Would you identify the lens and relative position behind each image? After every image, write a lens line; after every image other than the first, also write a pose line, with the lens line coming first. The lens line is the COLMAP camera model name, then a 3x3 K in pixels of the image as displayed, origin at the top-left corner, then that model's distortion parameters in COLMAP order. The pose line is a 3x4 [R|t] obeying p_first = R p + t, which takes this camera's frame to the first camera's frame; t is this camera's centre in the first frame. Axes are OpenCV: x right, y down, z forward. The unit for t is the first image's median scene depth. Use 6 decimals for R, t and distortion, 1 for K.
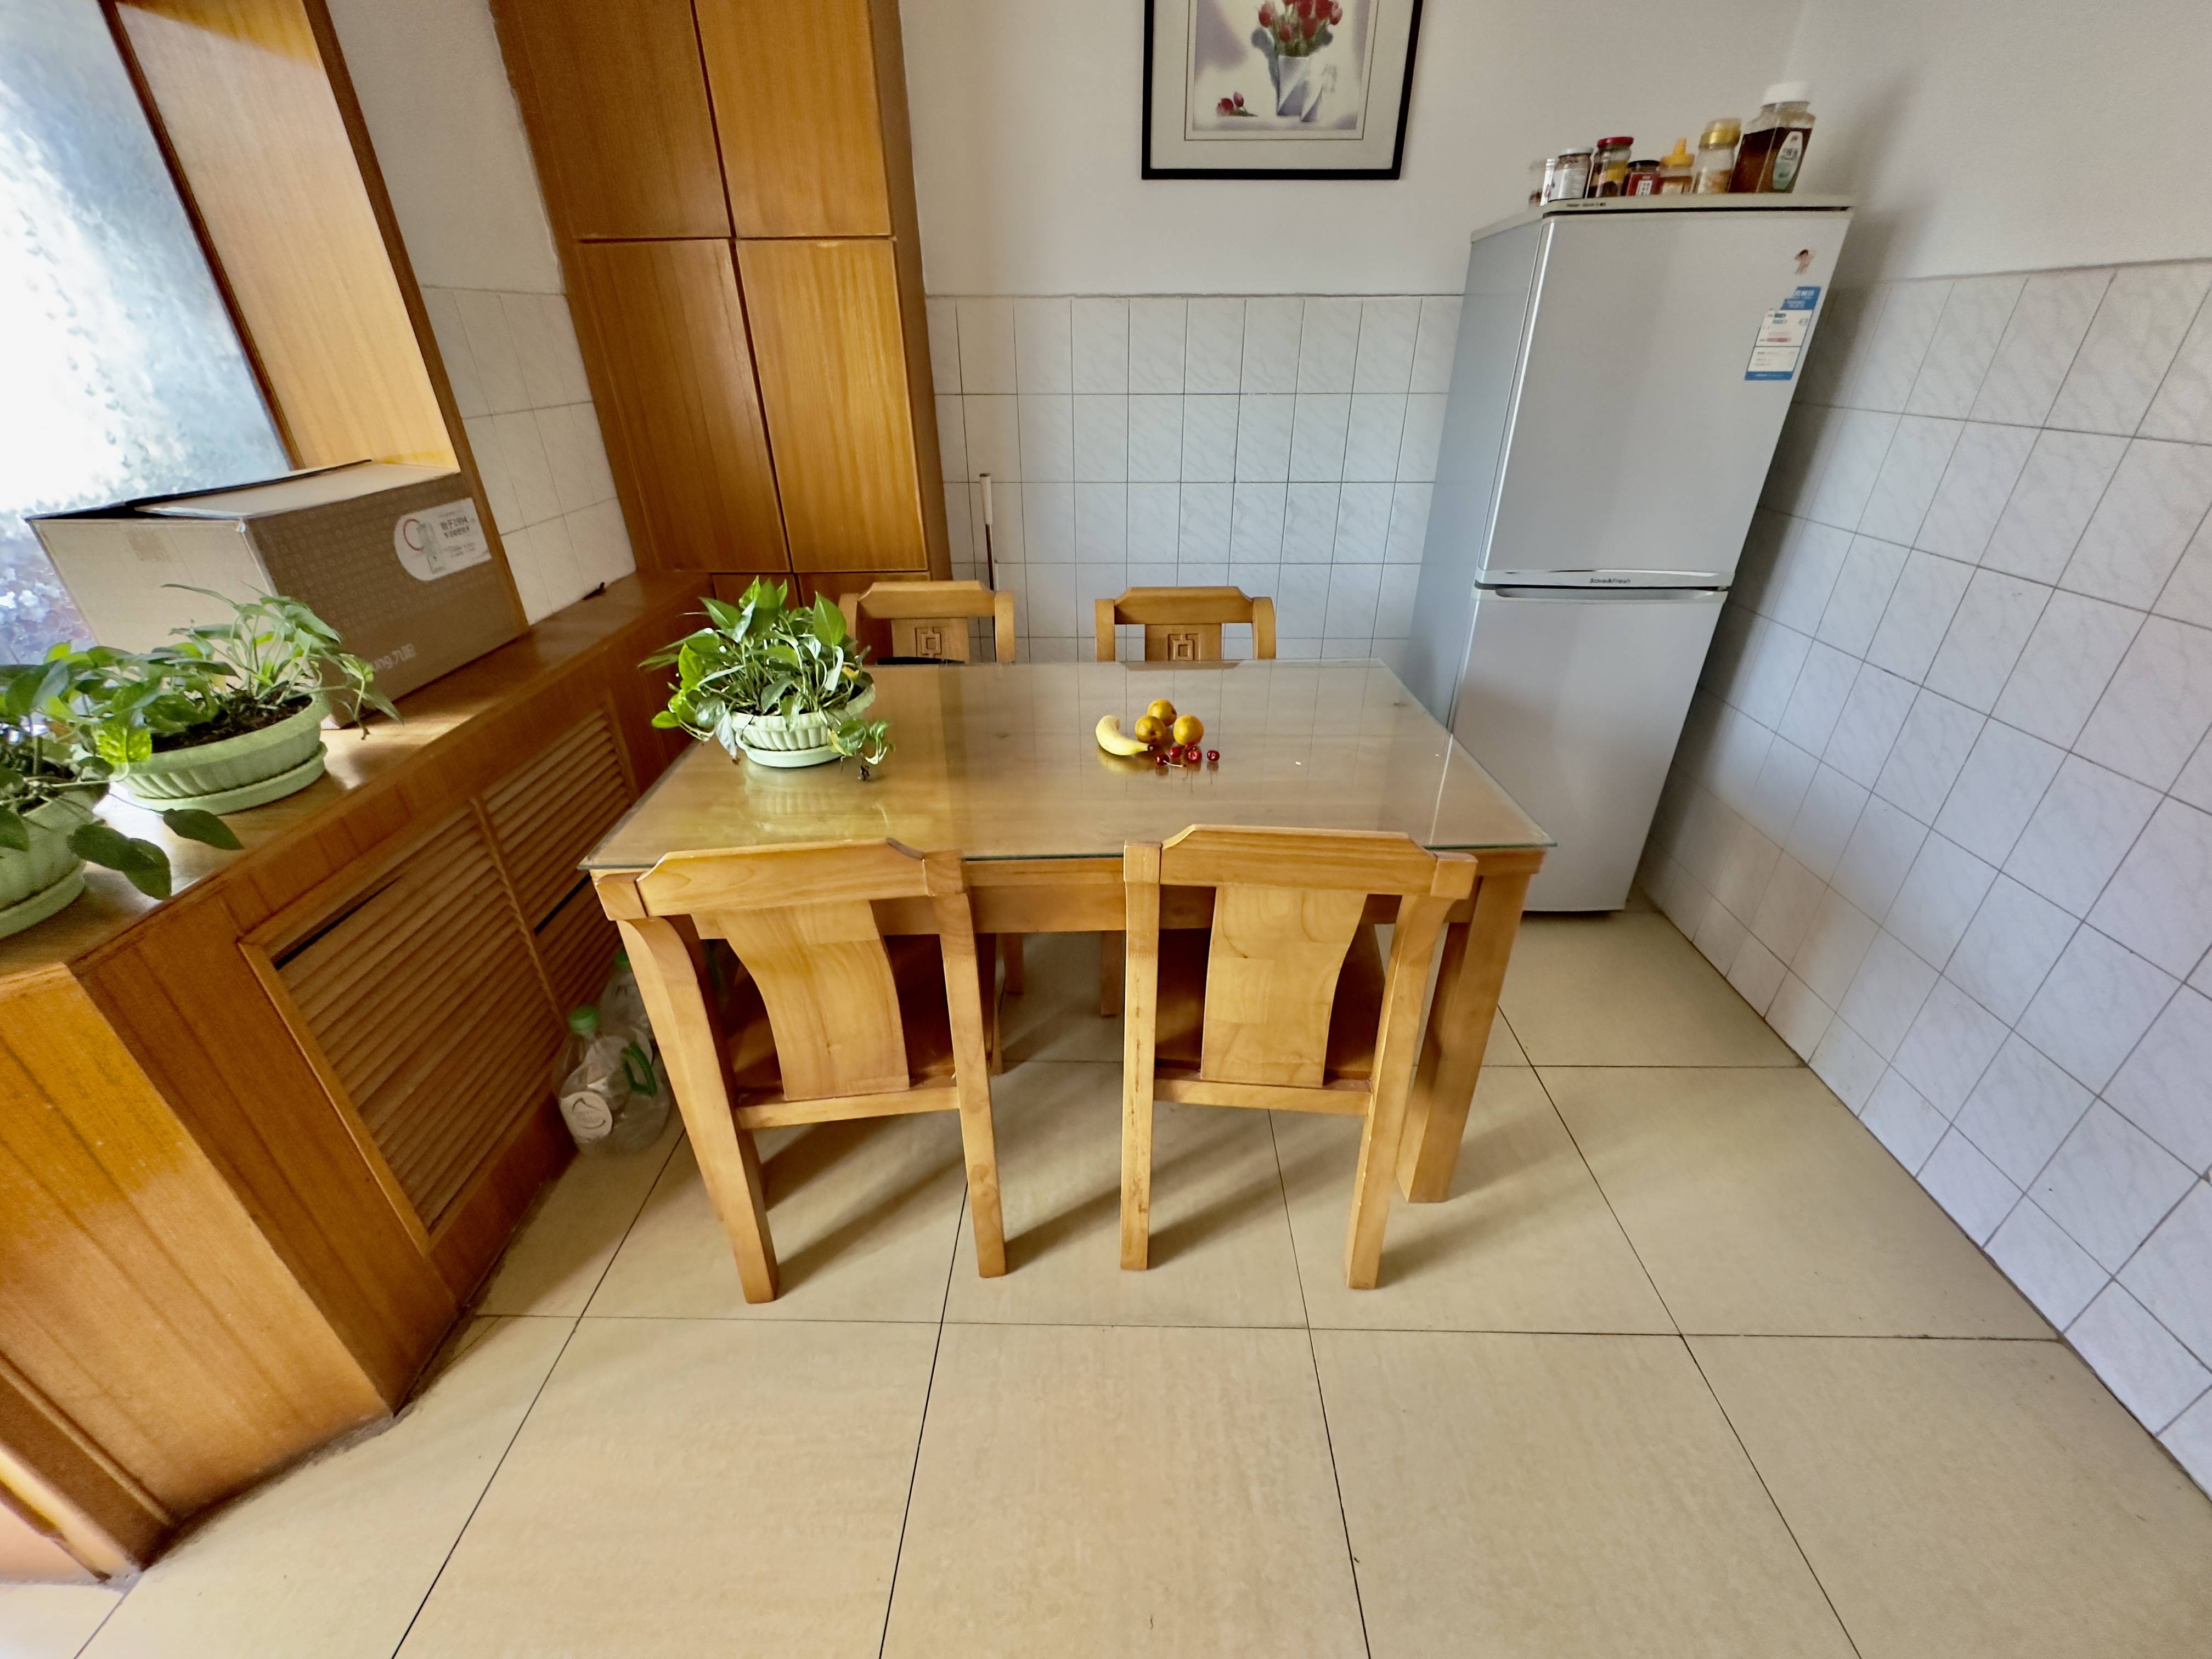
lens RADIAL K [[887.3, 0, 1108.7], [0, 887.3, 830.8], [0, 0, 1]] dist [0.003200, 0.000774]
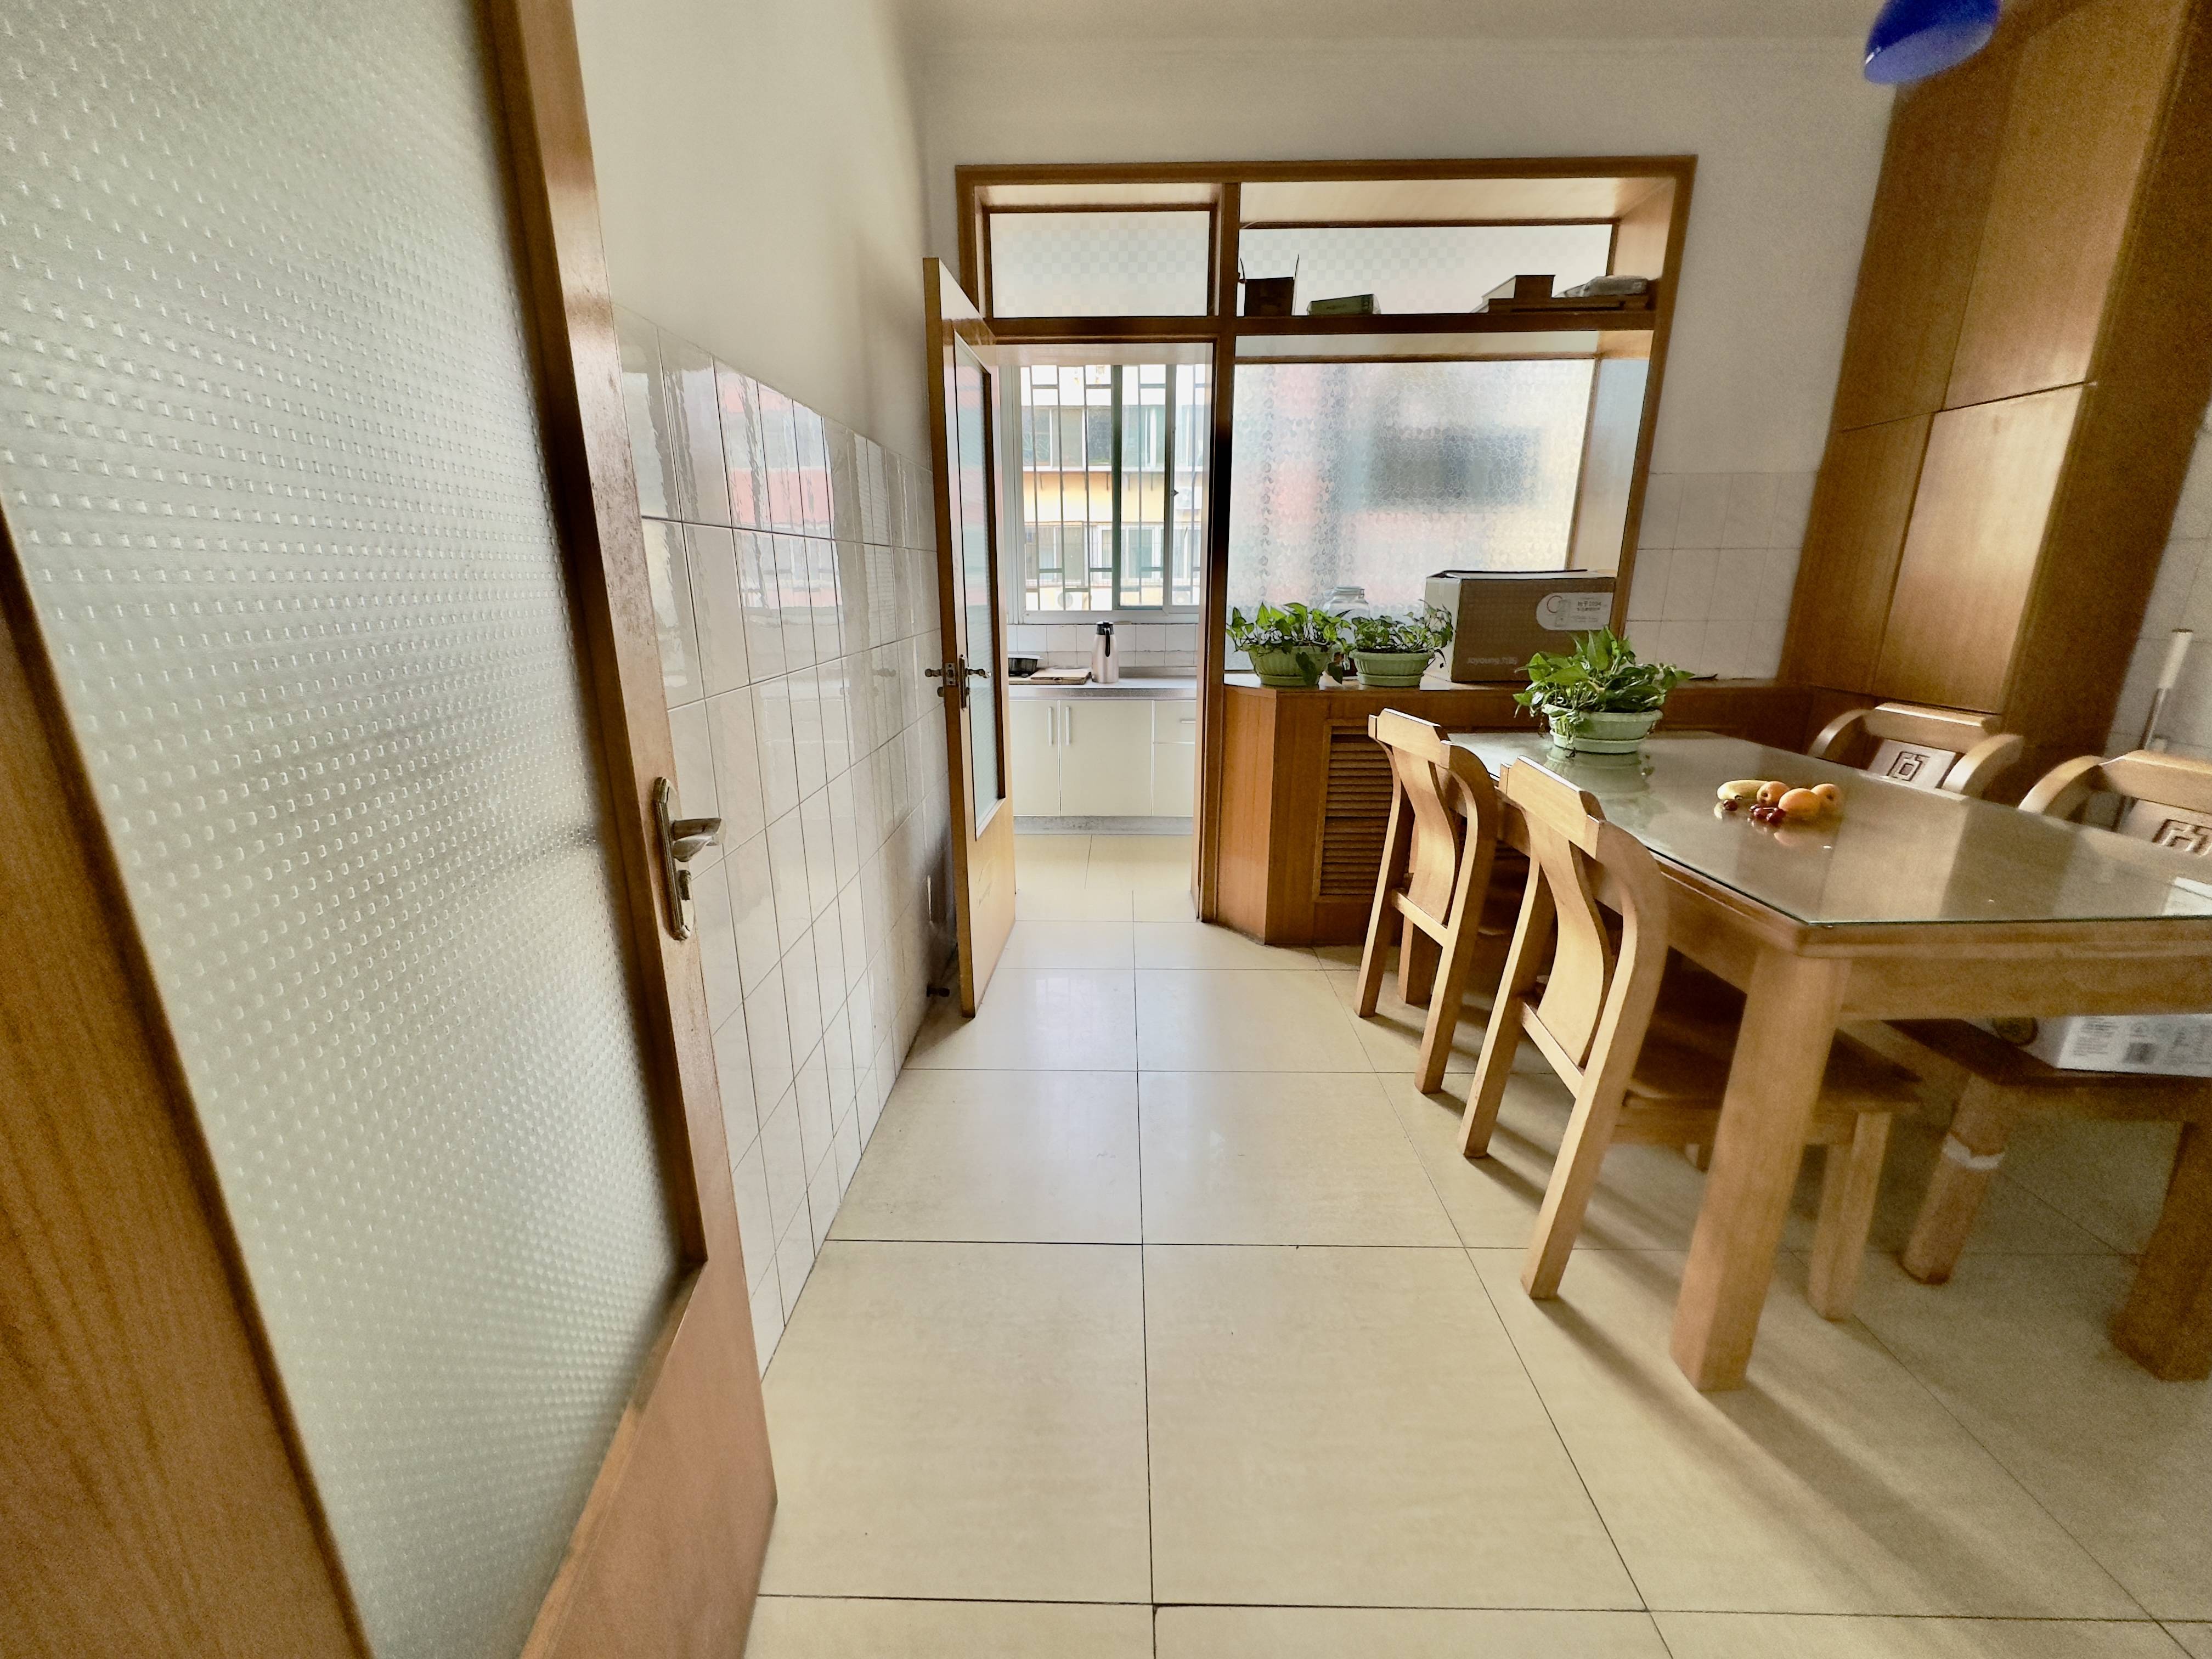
lens RADIAL K [[887.3, 0, 1105.5], [0, 887.3, 825.6], [0, 0, 1]] dist [0.003200, 0.000774]
pose [[0.007740, 0.280802, -0.959735, 1.019539], [-0.489706, 0.837862, 0.241195, 0.049159], [0.871853, 0.468121, 0.143995, 0.164926]]
